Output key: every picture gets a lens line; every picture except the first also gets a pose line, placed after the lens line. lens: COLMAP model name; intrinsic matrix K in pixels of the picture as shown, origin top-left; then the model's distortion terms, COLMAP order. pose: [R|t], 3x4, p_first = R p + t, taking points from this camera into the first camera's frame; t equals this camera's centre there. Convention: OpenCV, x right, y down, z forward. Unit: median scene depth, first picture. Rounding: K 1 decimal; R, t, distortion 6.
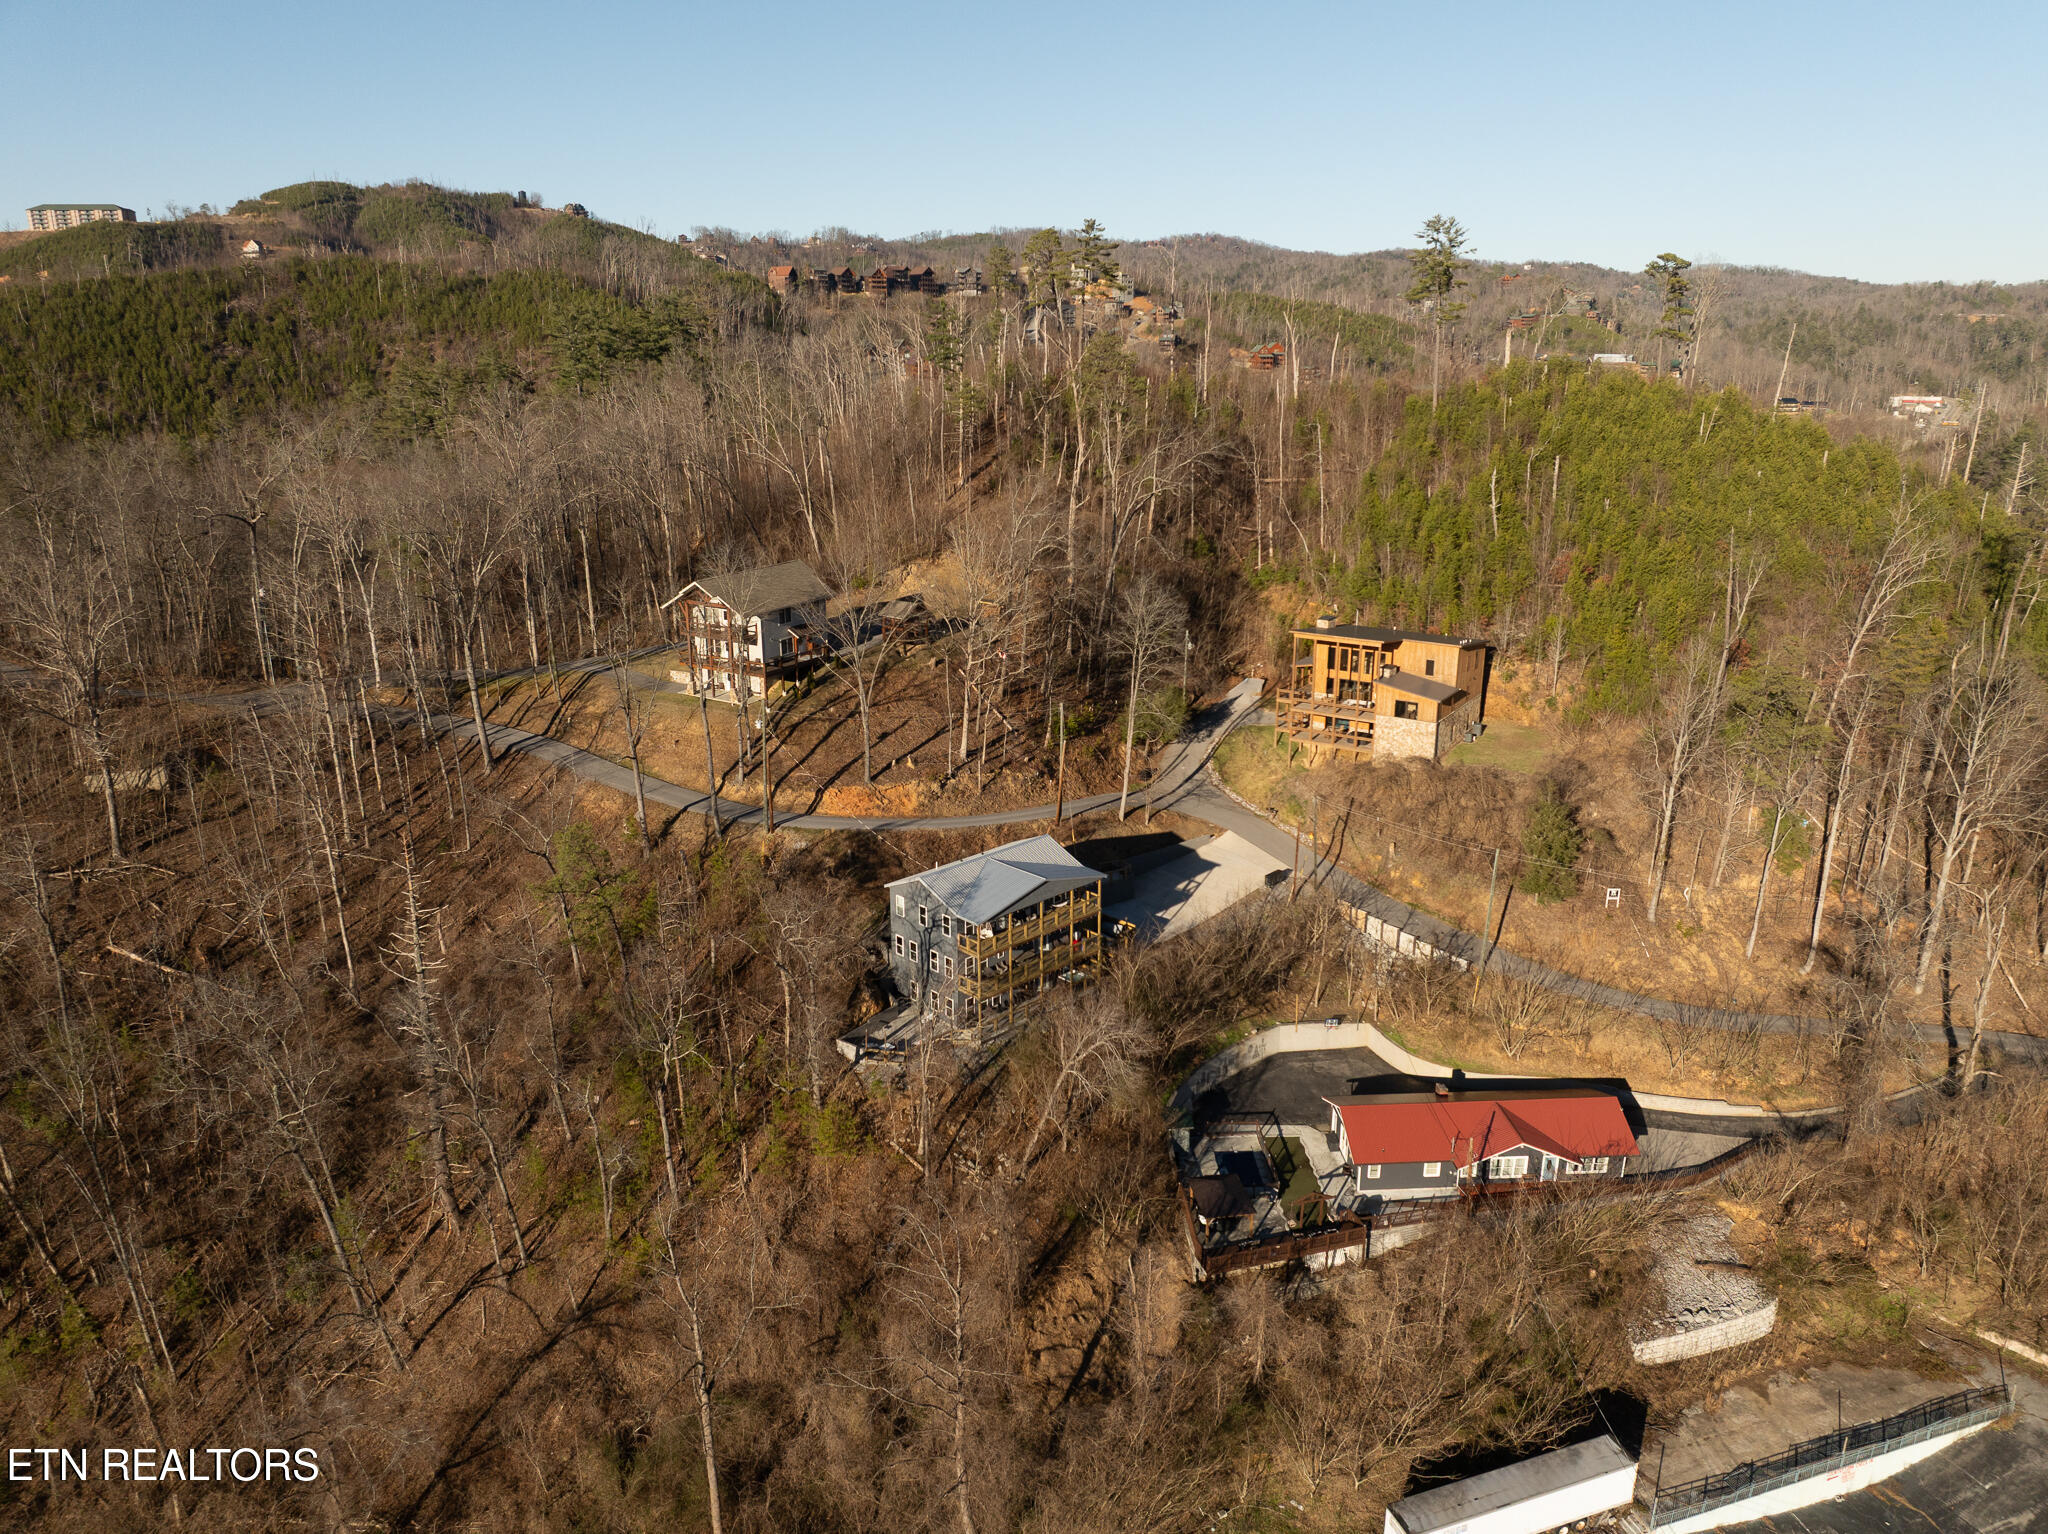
lens RADIAL K [[1461.2, 0, 1024.4], [0, 1461.2, 772.4], [0, 0, 1]] dist [-0.030871, -0.005936]
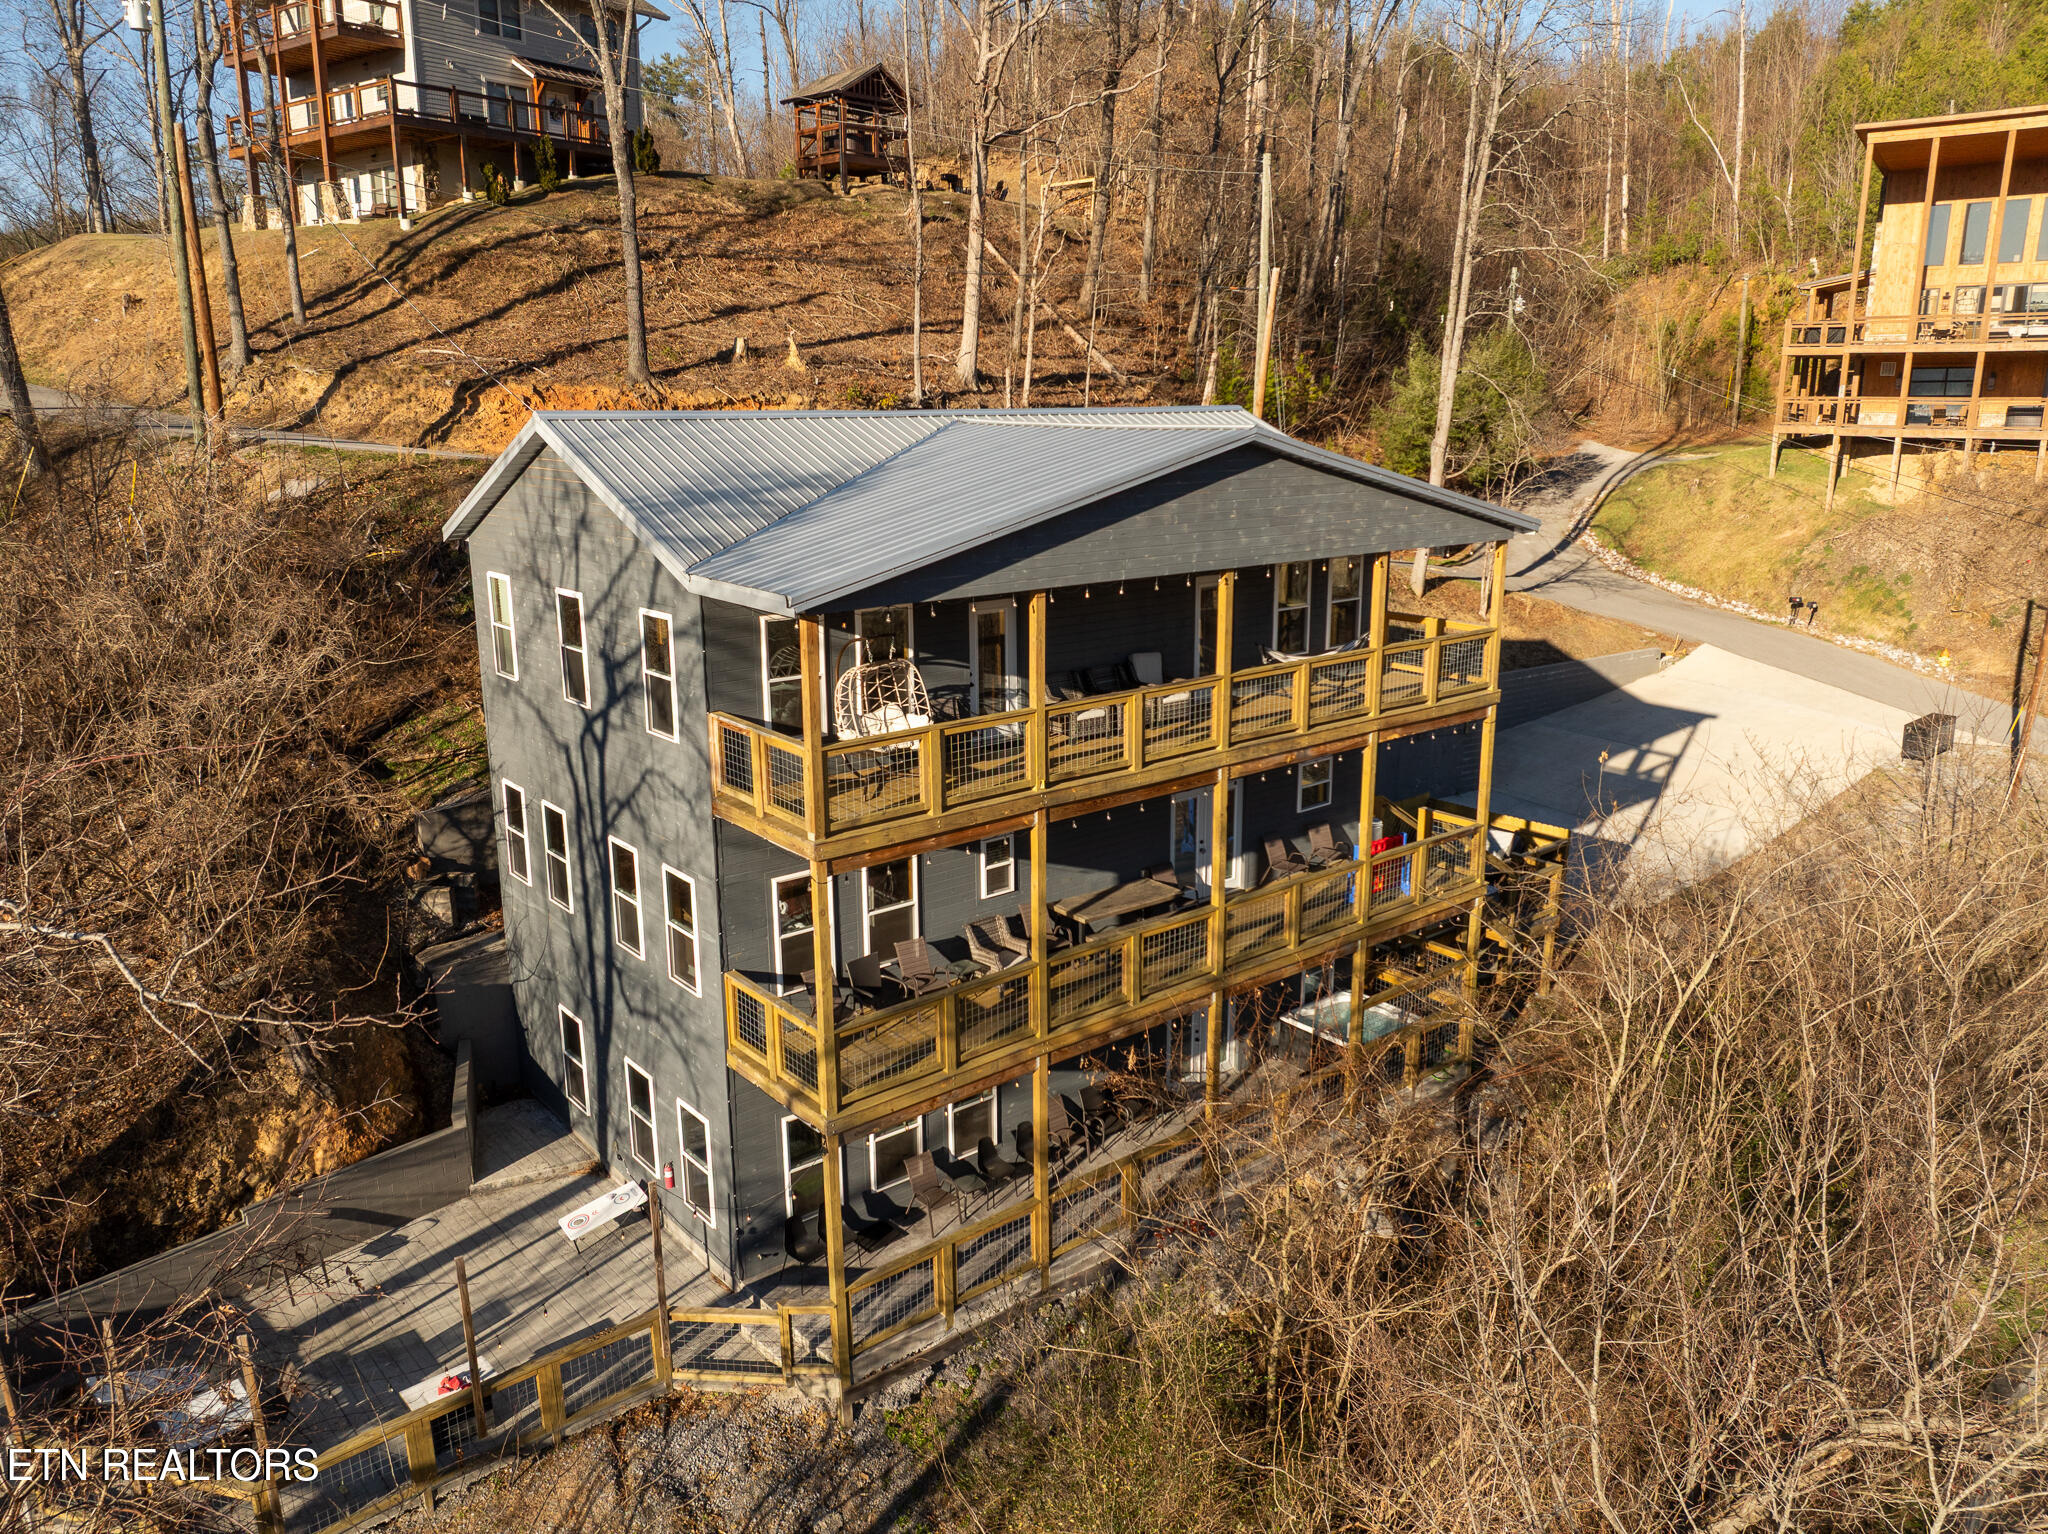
lens RADIAL K [[1461.2, 0, 1028.4], [0, 1461.2, 757.1], [0, 0, 1]] dist [-0.030871, -0.005936]
pose [[0.996436, 0.017925, -0.082425, 0.003184], [-0.022576, 0.998184, -0.055851, 0.116878], [0.081274, 0.057513, 0.995031, 0.796554]]
